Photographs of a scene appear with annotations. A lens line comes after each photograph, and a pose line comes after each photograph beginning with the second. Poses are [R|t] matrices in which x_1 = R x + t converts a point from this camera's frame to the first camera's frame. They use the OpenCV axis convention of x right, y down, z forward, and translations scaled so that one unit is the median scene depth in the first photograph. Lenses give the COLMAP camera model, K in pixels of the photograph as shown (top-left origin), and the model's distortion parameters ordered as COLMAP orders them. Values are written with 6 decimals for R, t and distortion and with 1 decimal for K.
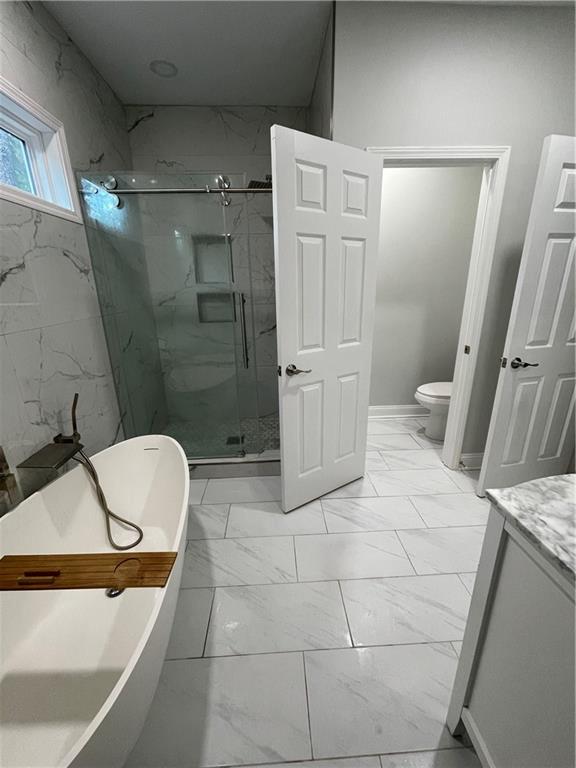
lens RADIAL K [[308.4, 0, 286.9], [0, 308.4, 381.4], [0, 0, 1]] dist [-0.003711, -0.000135]
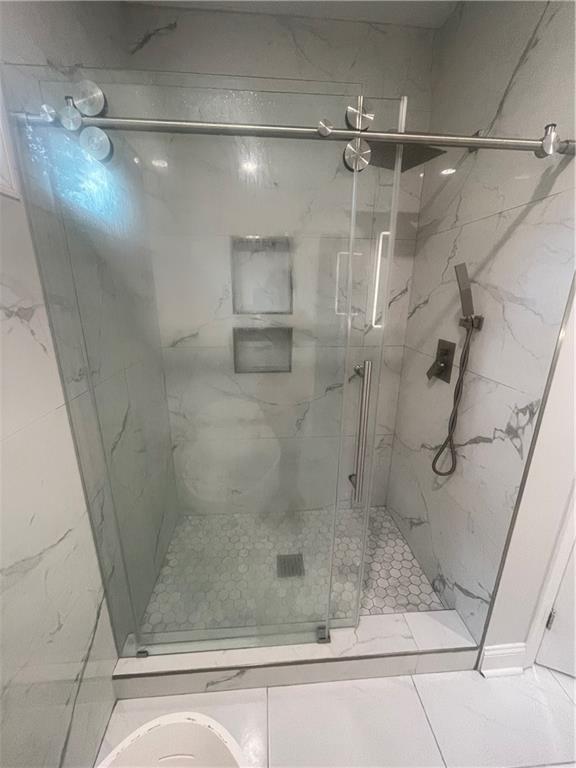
lens RADIAL K [[308.4, 0, 286.9], [0, 308.4, 381.4], [0, 0, 1]] dist [-0.003711, -0.000135]
pose [[0.999235, 0.020807, 0.033103, -0.232730], [-0.020395, 0.999711, -0.012736, -0.199761], [-0.033358, 0.012051, 0.999371, 0.428228]]
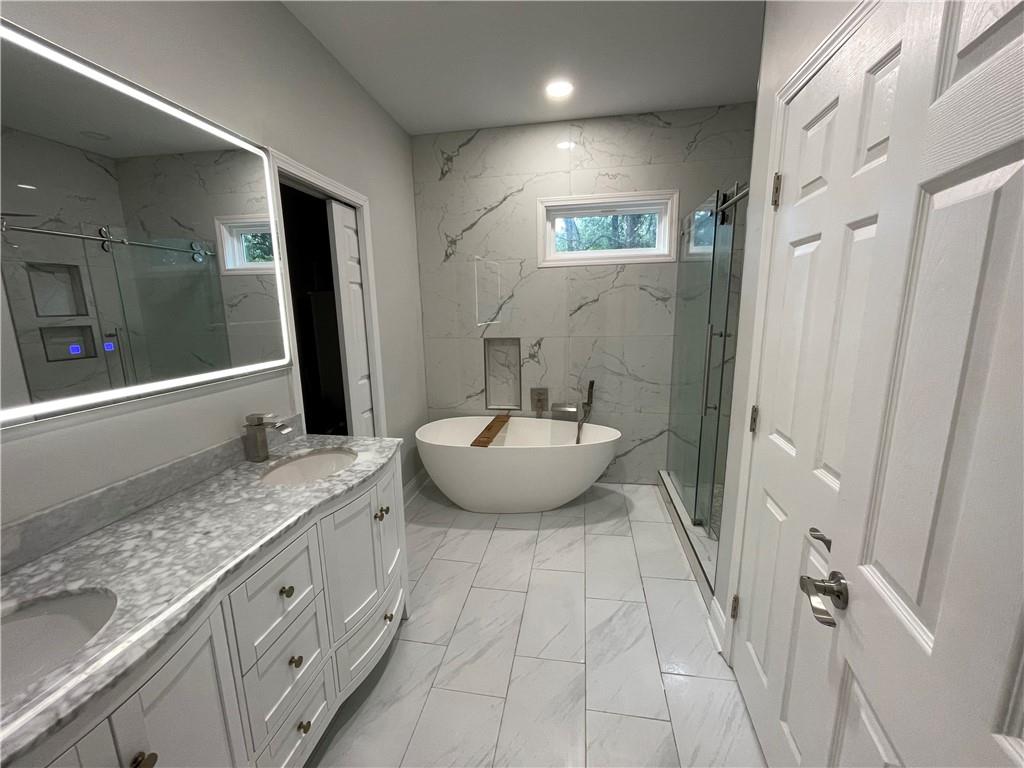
lens RADIAL K [[411.2, 0, 512.0], [0, 411.2, 384.0], [0, 0, 1]] dist [-0.003711, -0.000135]
pose [[-0.215282, 0.204288, -0.954945, 0.848141], [-0.268479, 0.927811, 0.259009, -0.227139], [0.938921, 0.312142, -0.144894, 0.573451]]
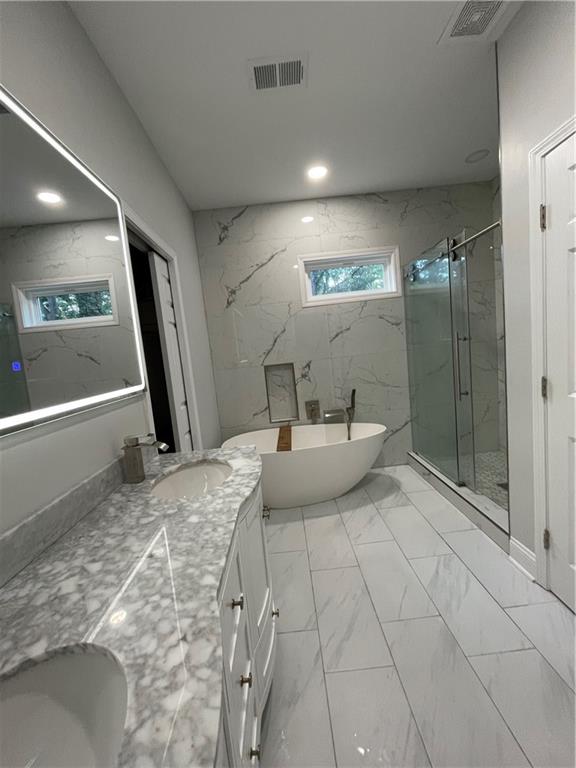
lens RADIAL K [[308.4, 0, 286.9], [0, 308.4, 381.4], [0, 0, 1]] dist [-0.003711, -0.000135]
pose [[-0.024694, 0.123050, -0.992093, 0.806244], [-0.196817, 0.972374, 0.125503, -0.106942], [0.980129, 0.198360, 0.000206, 0.348500]]
